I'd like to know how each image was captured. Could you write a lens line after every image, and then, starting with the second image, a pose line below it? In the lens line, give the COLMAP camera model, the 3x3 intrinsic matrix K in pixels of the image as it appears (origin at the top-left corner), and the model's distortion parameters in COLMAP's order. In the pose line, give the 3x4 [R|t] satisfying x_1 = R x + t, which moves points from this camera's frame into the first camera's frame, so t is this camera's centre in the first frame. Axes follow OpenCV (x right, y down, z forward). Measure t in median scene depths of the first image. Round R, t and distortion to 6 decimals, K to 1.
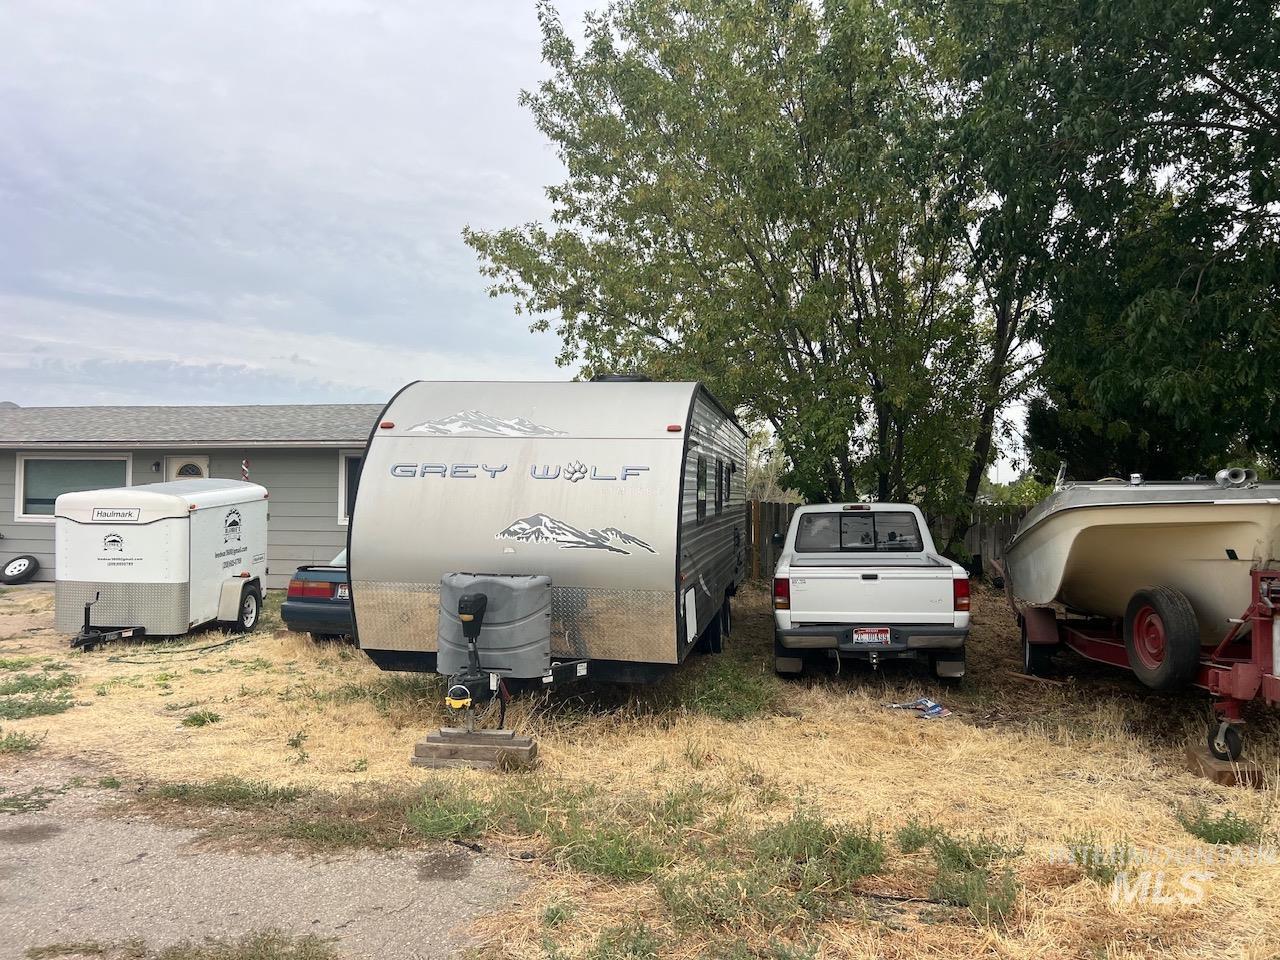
lens RADIAL K [[933.9, 0, 640.4], [0, 933.9, 512.8], [0, 0, 1]] dist [0.001662, -0.000288]
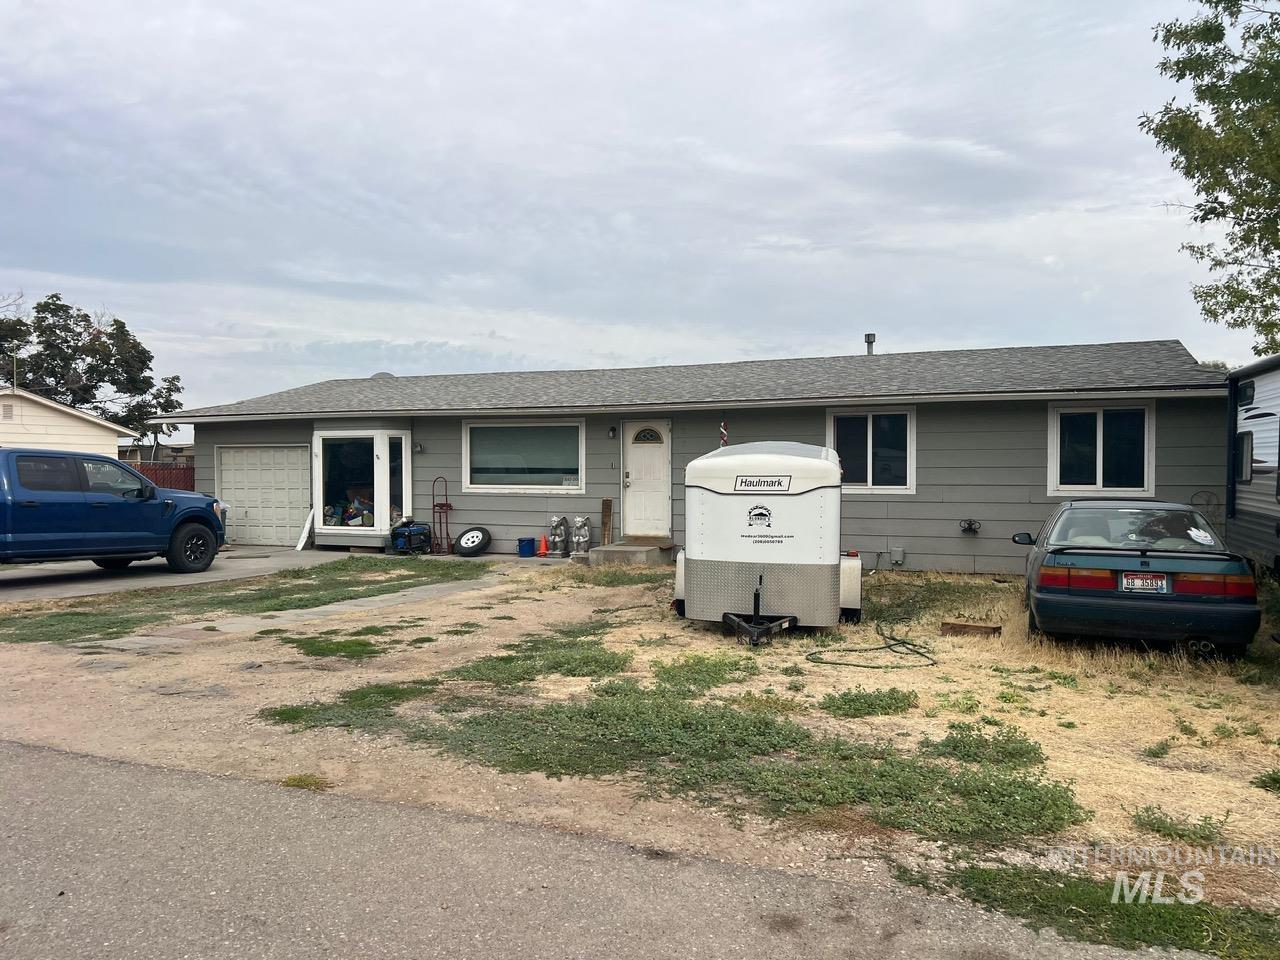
lens RADIAL K [[942.2, 0, 640.0], [0, 942.2, 480.0], [0, 0, 1]] dist [0.060357, -0.078557]
pose [[0.978846, -0.004627, -0.204545, -0.365204], [0.004315, 0.999989, -0.001970, -0.000004], [0.204552, 0.001046, 0.978855, 0.100671]]
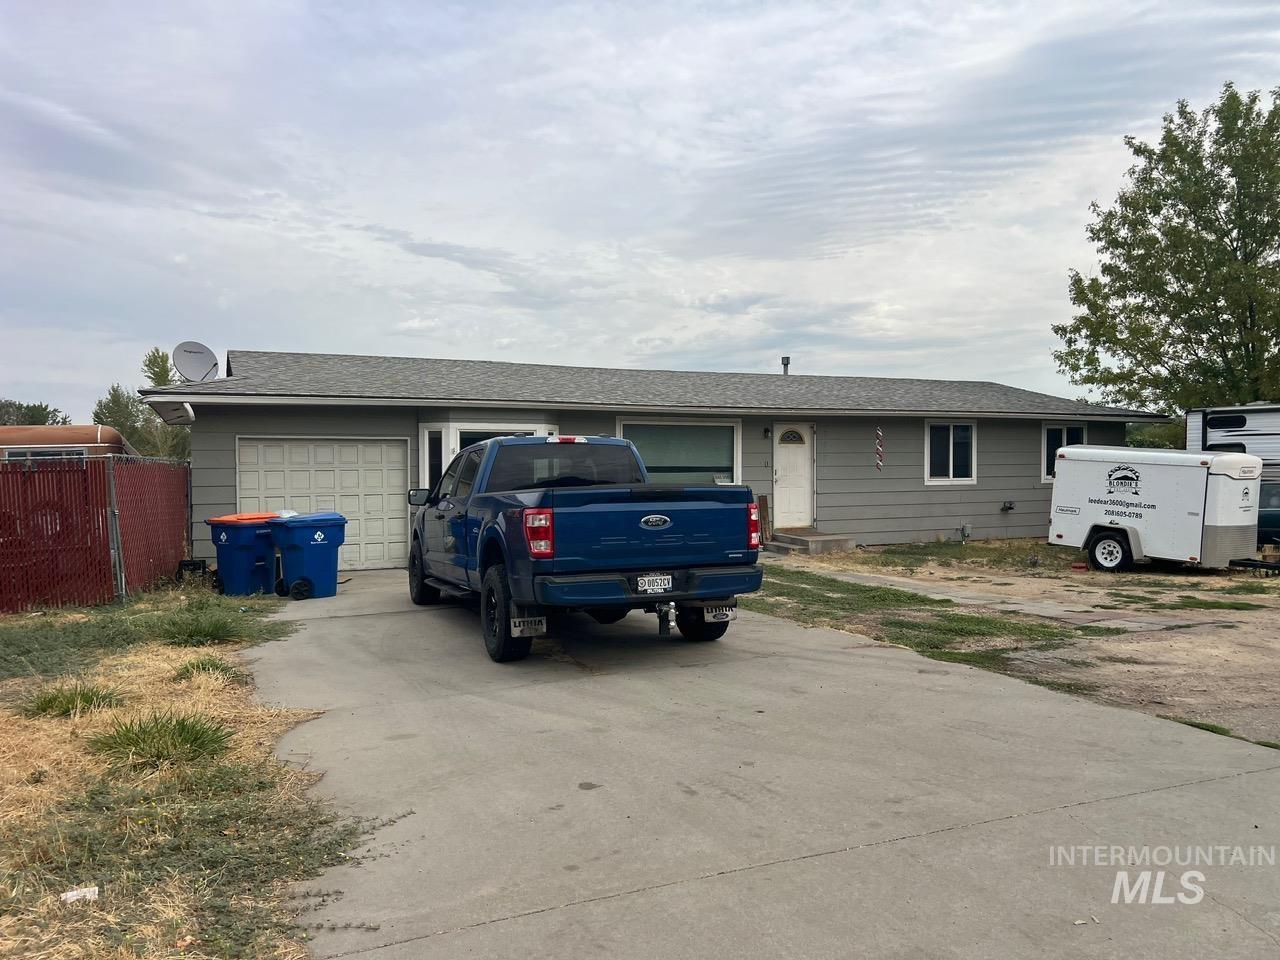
lens RADIAL K [[946.4, 0, 640.0], [0, 946.4, 480.0], [0, 0, 1]] dist [0.098922, -0.099891]
pose [[0.794228, -0.018627, 0.607335, -1.537066], [0.019927, 0.999791, 0.004604, -0.008289], [-0.607293, 0.008446, 0.794433, 0.327947]]
